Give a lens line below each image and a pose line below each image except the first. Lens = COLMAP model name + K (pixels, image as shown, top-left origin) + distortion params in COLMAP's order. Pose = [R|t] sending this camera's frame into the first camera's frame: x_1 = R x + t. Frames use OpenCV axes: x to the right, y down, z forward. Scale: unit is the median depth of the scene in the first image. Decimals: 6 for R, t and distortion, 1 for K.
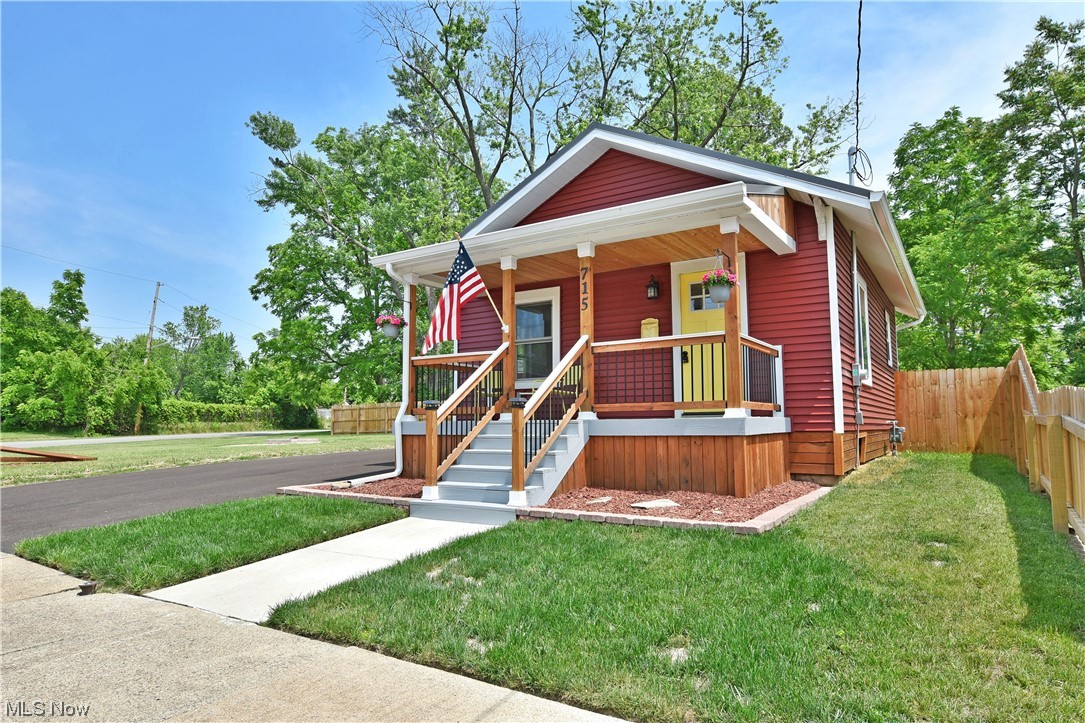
lens RADIAL K [[654.7, 0, 541.8], [0, 654.7, 362.9], [0, 0, 1]] dist [-0.002919, -0.013810]
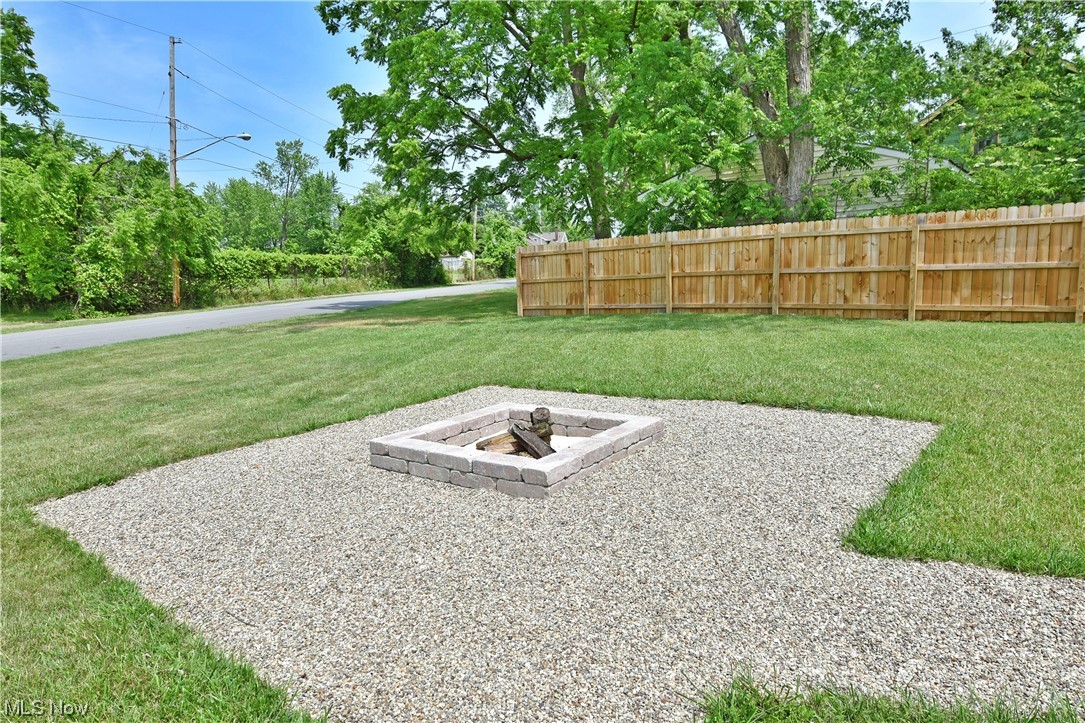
lens RADIAL K [[654.7, 0, 541.8], [0, 654.7, 362.9], [0, 0, 1]] dist [-0.002919, -0.013810]
pose [[0.987069, -0.003393, -0.160259, -0.167125], [0.040542, 0.972555, 0.229114, 0.029716], [0.155083, -0.232649, 0.960116, 0.403853]]
